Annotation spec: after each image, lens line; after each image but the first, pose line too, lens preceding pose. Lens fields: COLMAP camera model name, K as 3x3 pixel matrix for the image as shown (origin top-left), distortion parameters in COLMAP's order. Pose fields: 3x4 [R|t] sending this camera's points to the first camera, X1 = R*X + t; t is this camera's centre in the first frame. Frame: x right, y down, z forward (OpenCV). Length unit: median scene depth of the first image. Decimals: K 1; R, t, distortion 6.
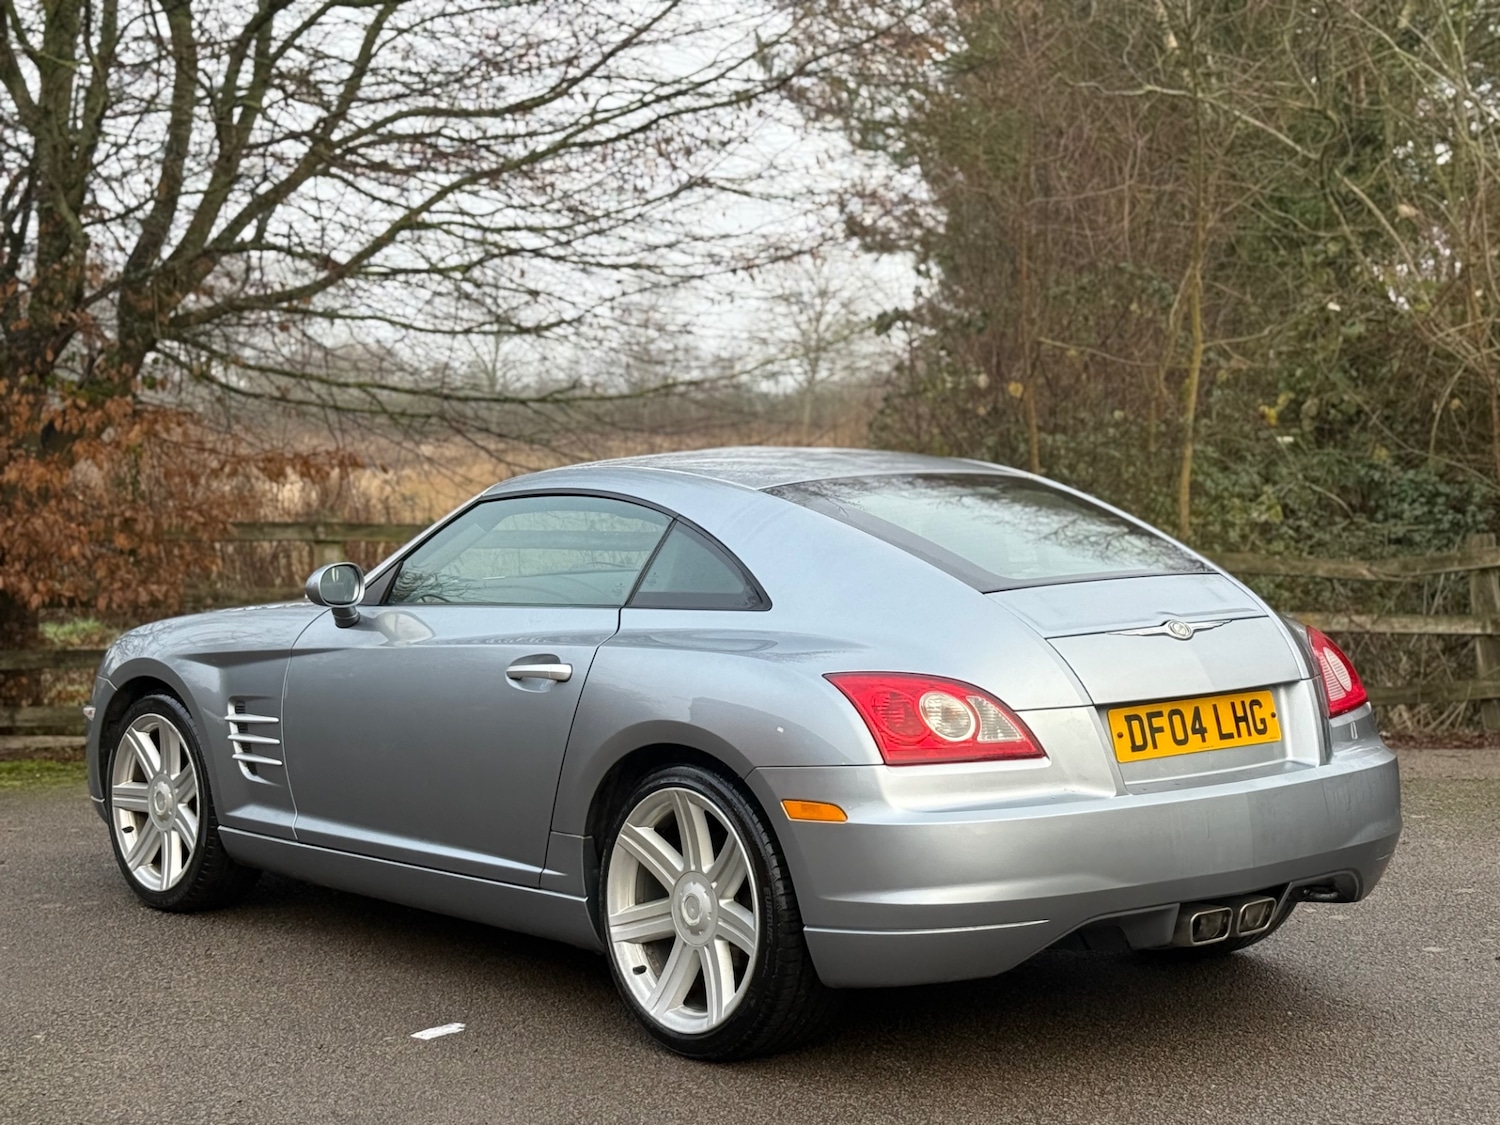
lens RADIAL K [[2715.9, 0, 750.0], [0, 2715.9, 562.5], [0, 0, 1]] dist [0.138607, 0.023535]
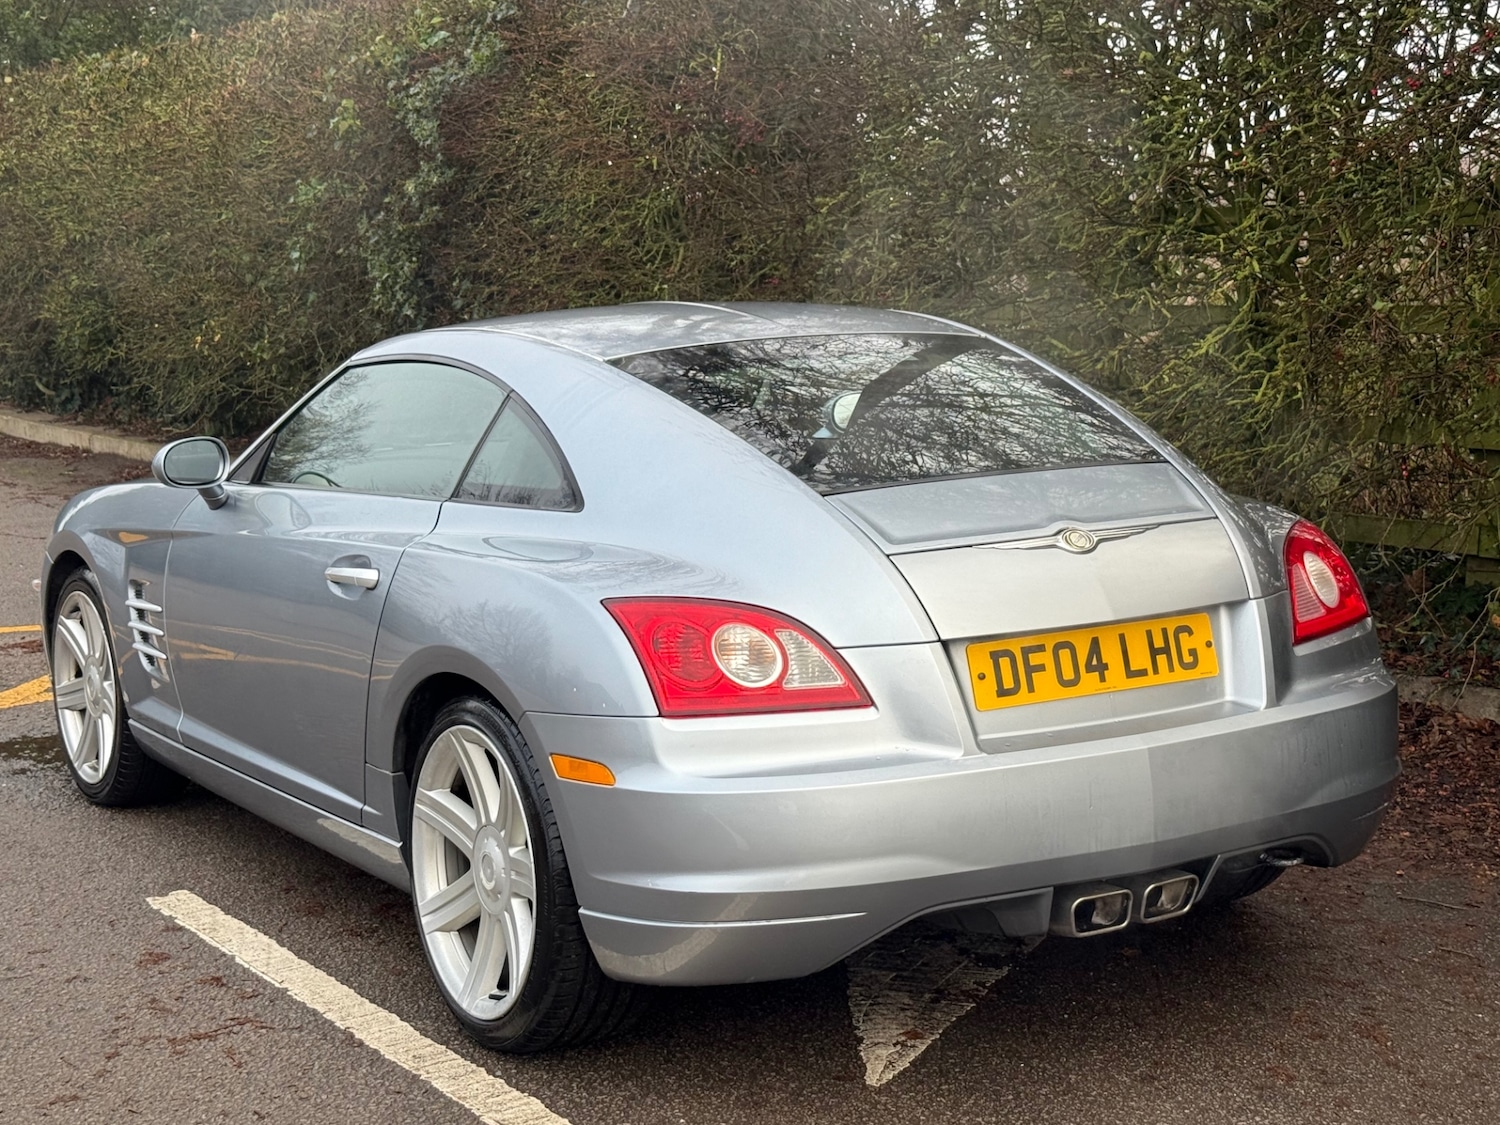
lens RADIAL K [[2516.3, 0, 750.0], [0, 2516.3, 562.5], [0, 0, 1]] dist [0.145822, -0.038887]
pose [[0.988272, 0.008986, -0.152437, 0.172621], [0.003130, 0.996865, 0.079054, -0.027089], [0.152669, -0.078604, 0.985146, 0.253515]]
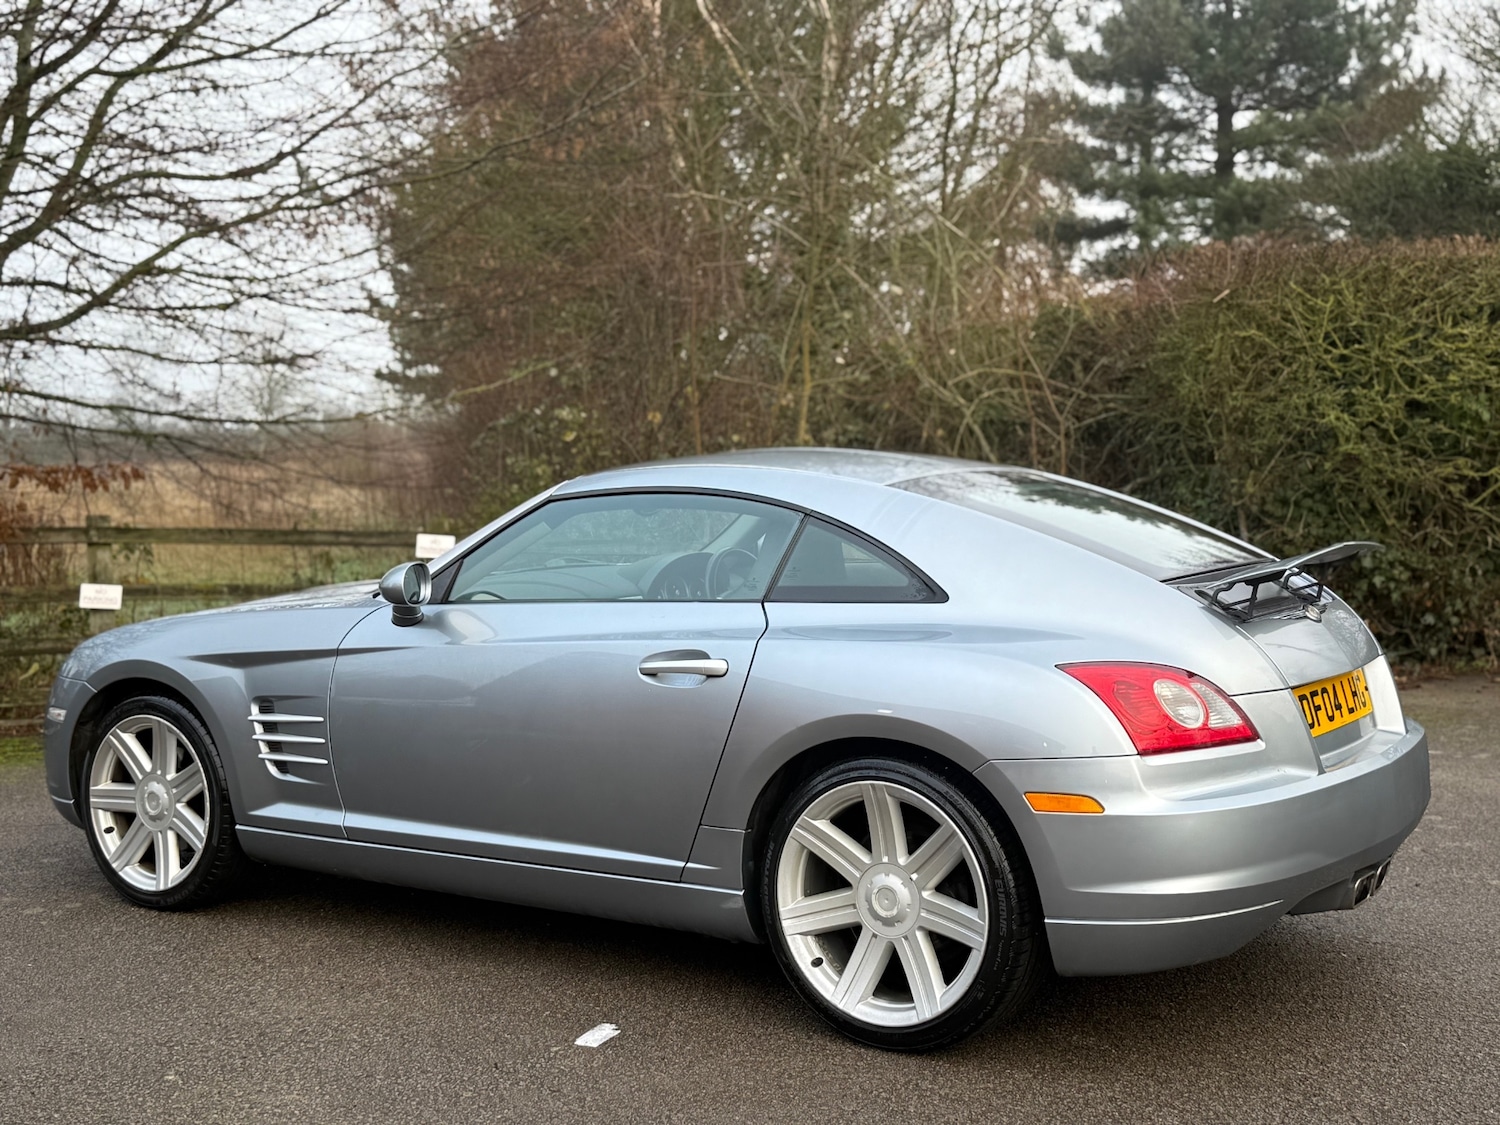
lens RADIAL K [[1898.7, 0, 750.0], [0, 1898.7, 562.5], [0, 0, 1]] dist [0.141366, -0.009474]
pose [[0.959928, -0.015473, 0.279820, -0.261310], [0.014164, 0.999877, 0.006702, -0.003200], [-0.279889, -0.002470, 0.960029, 0.331634]]
